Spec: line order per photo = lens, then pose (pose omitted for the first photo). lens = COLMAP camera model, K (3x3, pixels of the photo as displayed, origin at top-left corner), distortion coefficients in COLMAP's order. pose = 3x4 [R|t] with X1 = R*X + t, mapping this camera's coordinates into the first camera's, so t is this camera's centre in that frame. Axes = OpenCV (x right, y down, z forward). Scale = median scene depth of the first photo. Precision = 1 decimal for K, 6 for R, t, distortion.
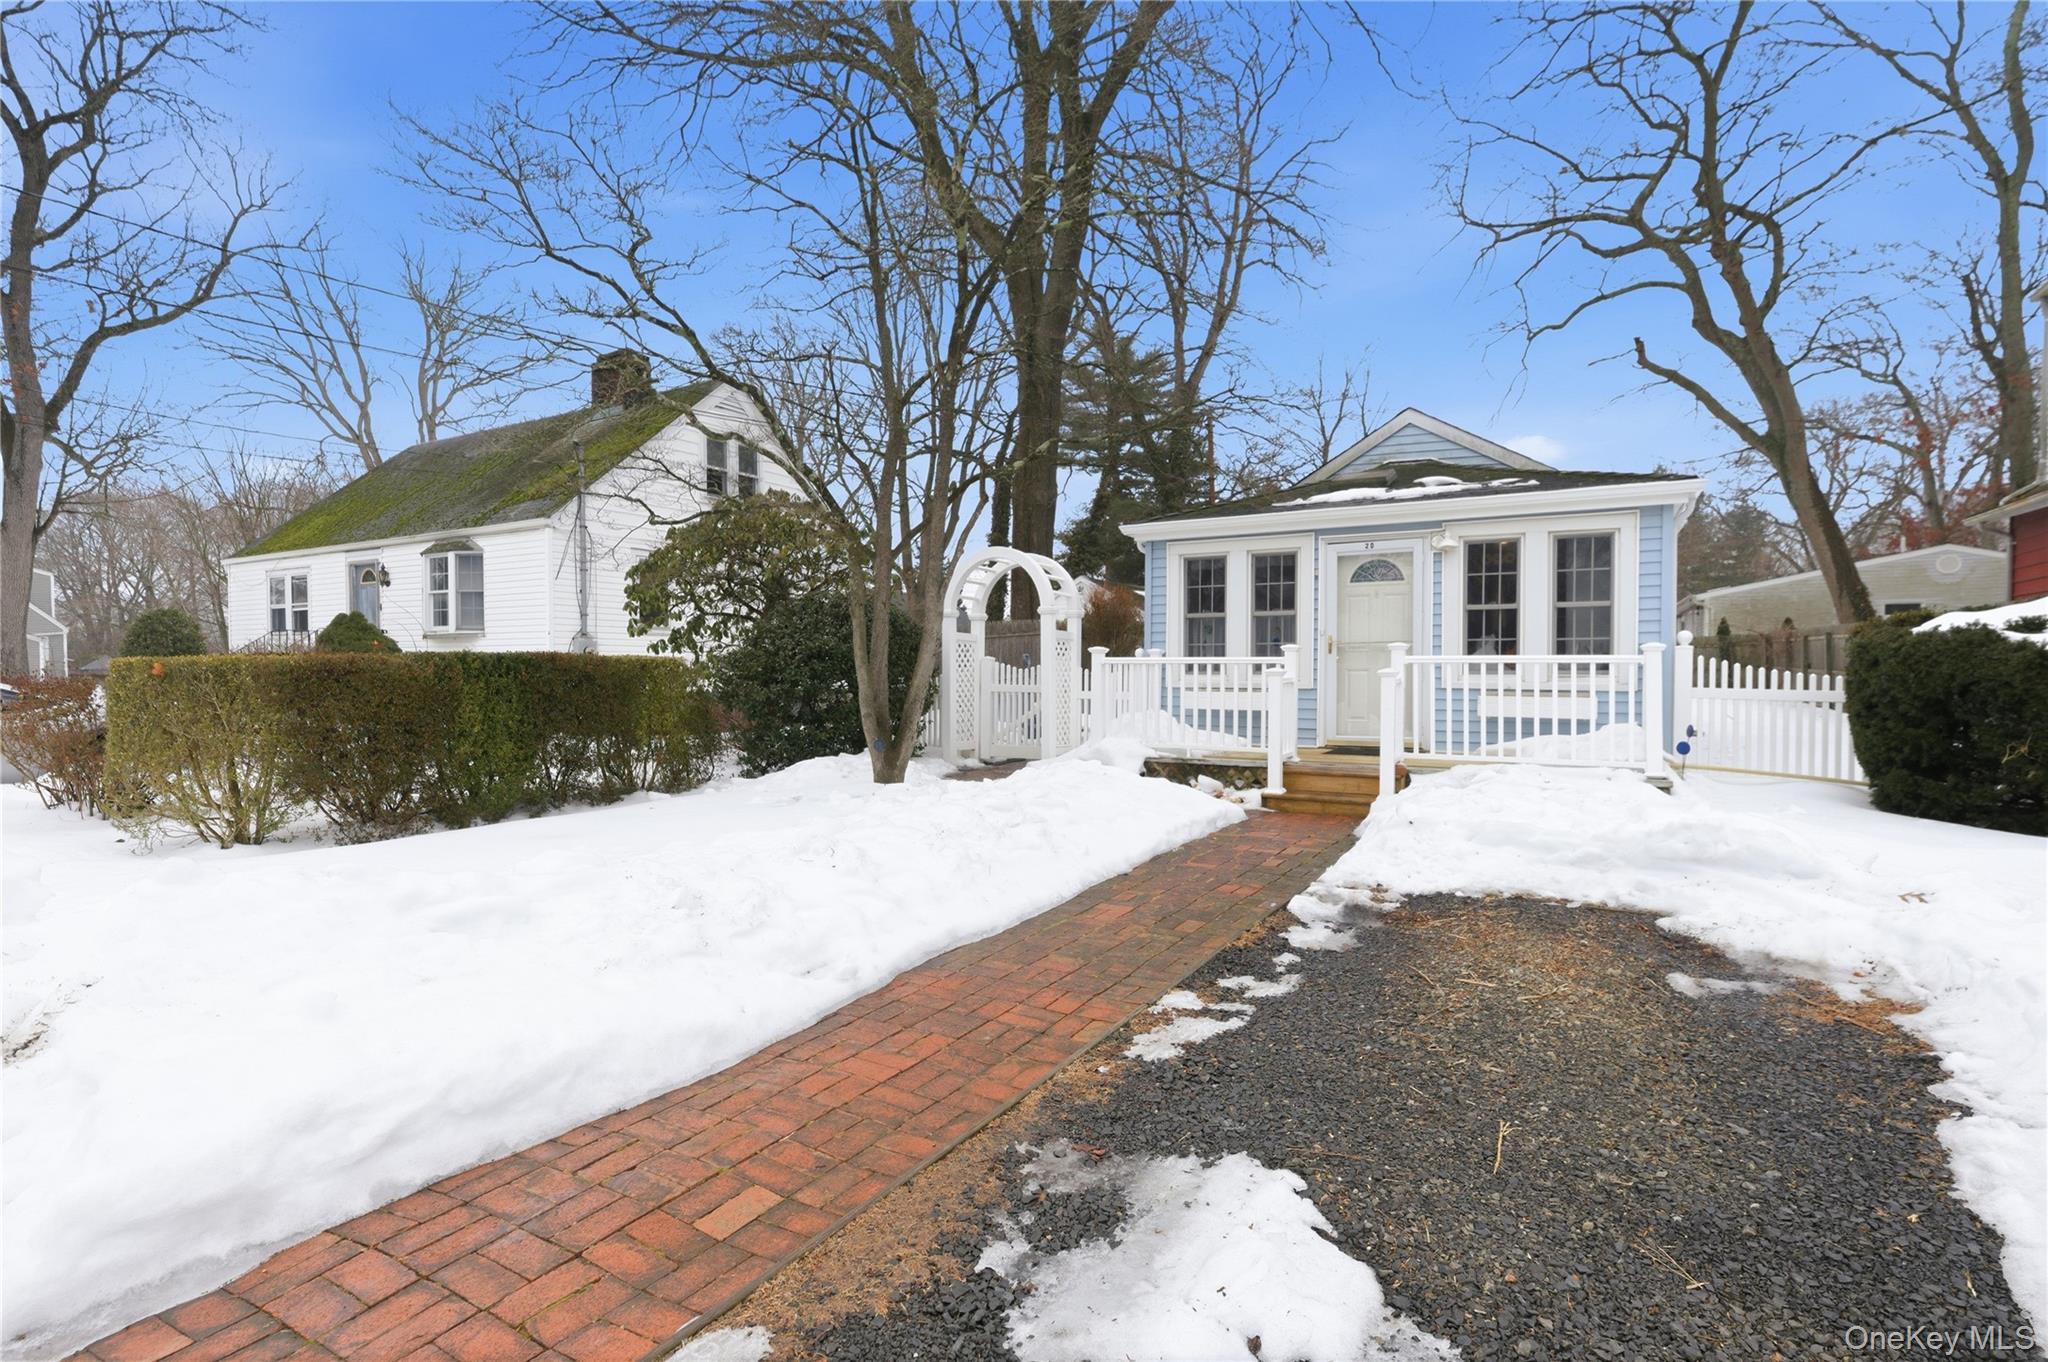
lens RADIAL K [[976.1, 0, 1019.5], [0, 976.1, 684.6], [0, 0, 1]] dist [-0.000349, -0.000008]
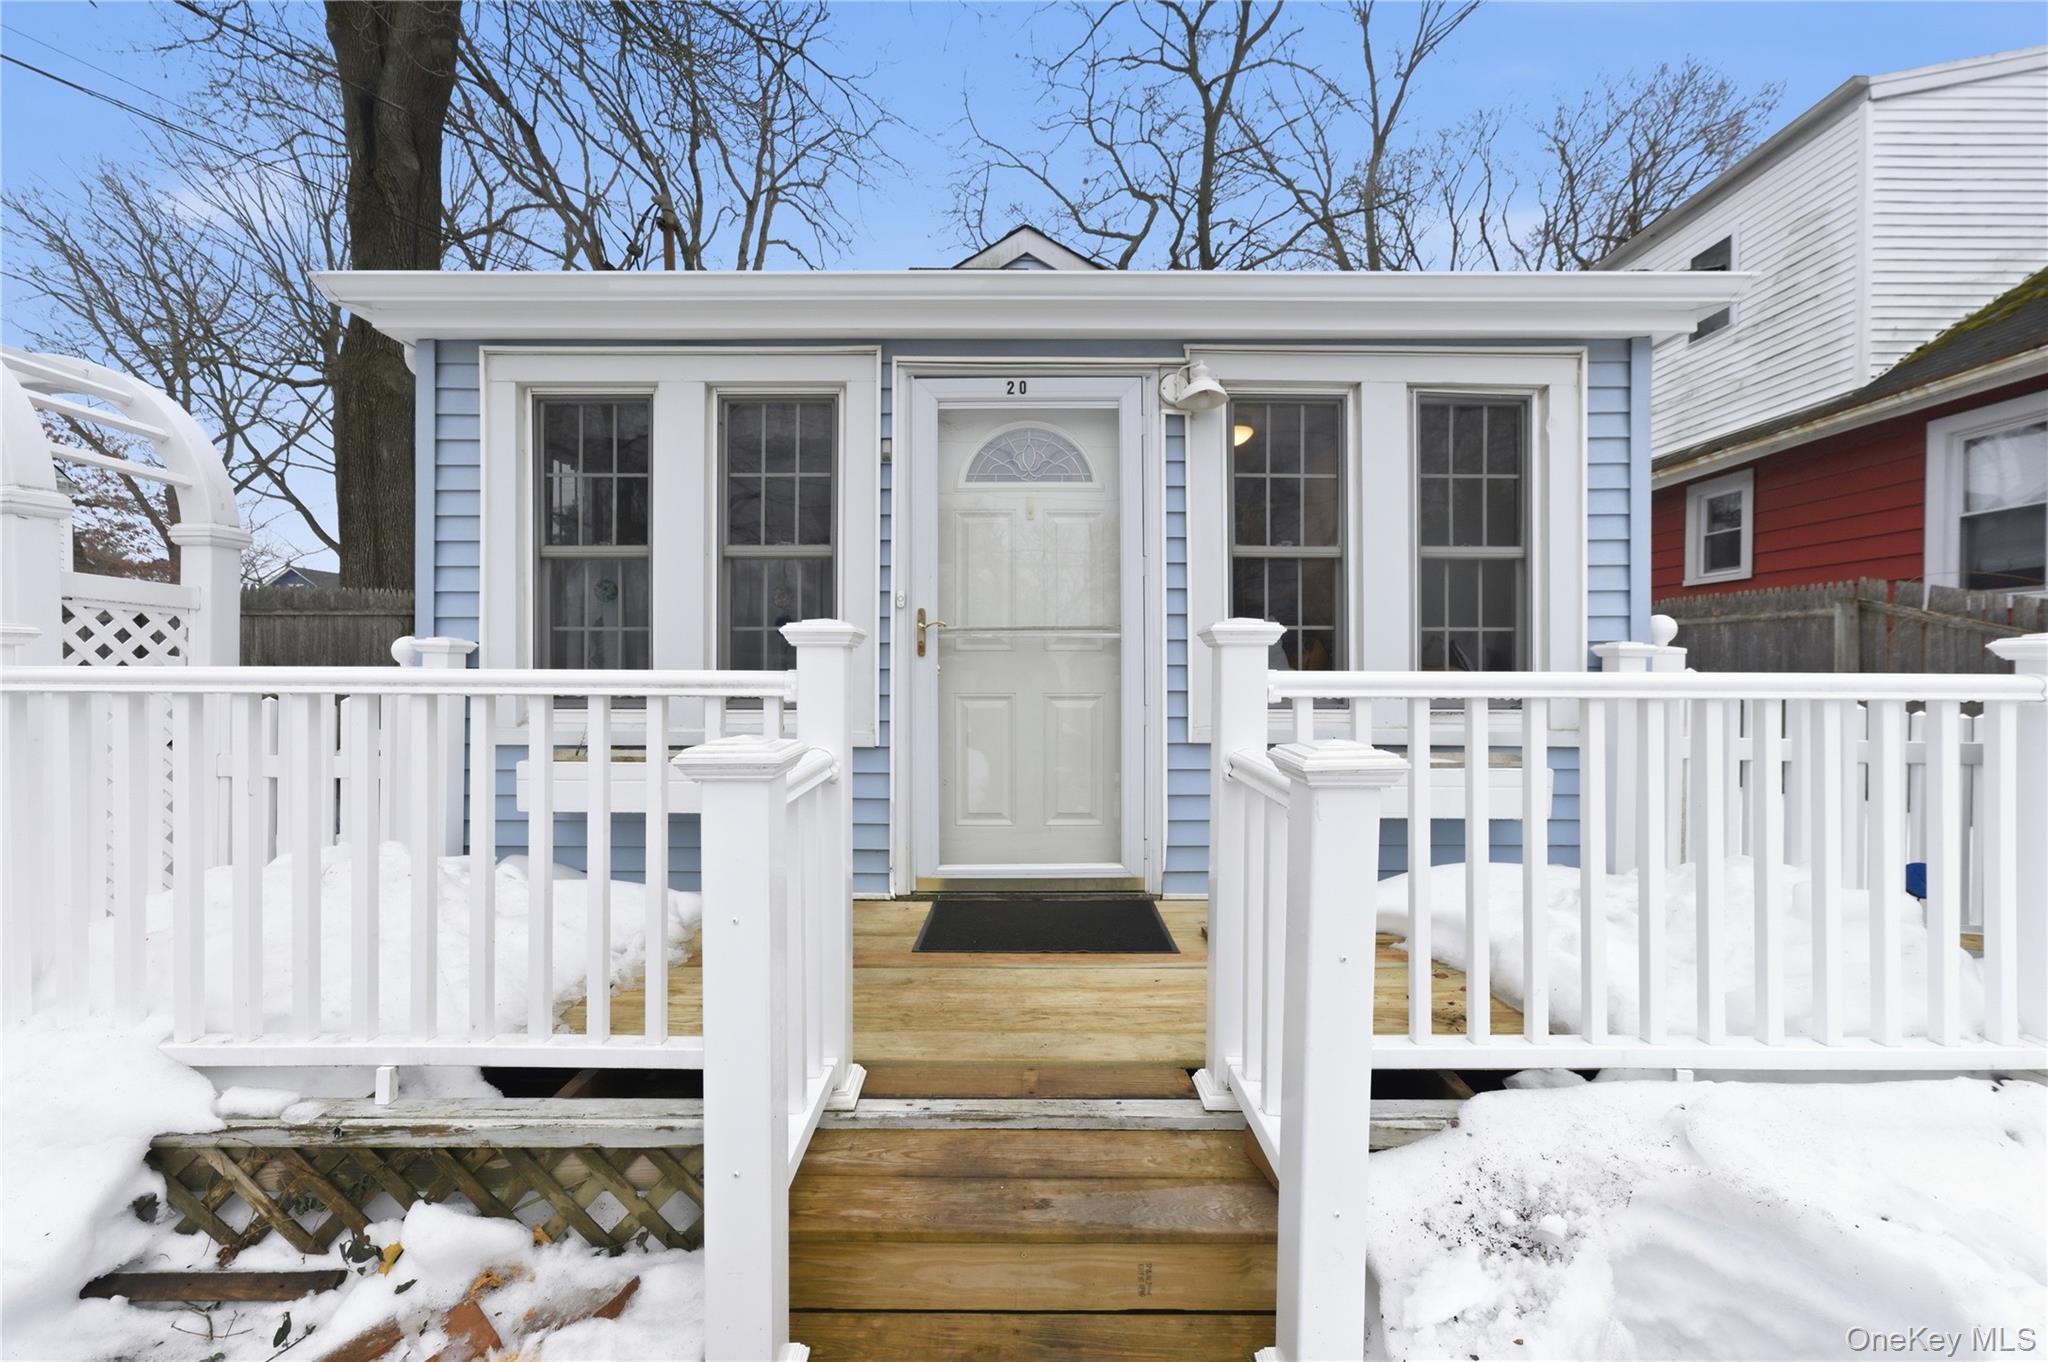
lens RADIAL K [[825.6, 0, 1020.0], [0, 825.6, 676.9], [0, 0, 1]] dist [-0.002586, 0.004287]
pose [[0.873972, -0.004055, 0.485959, 0.190943], [0.006509, 0.999973, -0.003361, -0.022690], [-0.485932, 0.006100, 0.873975, 0.688527]]
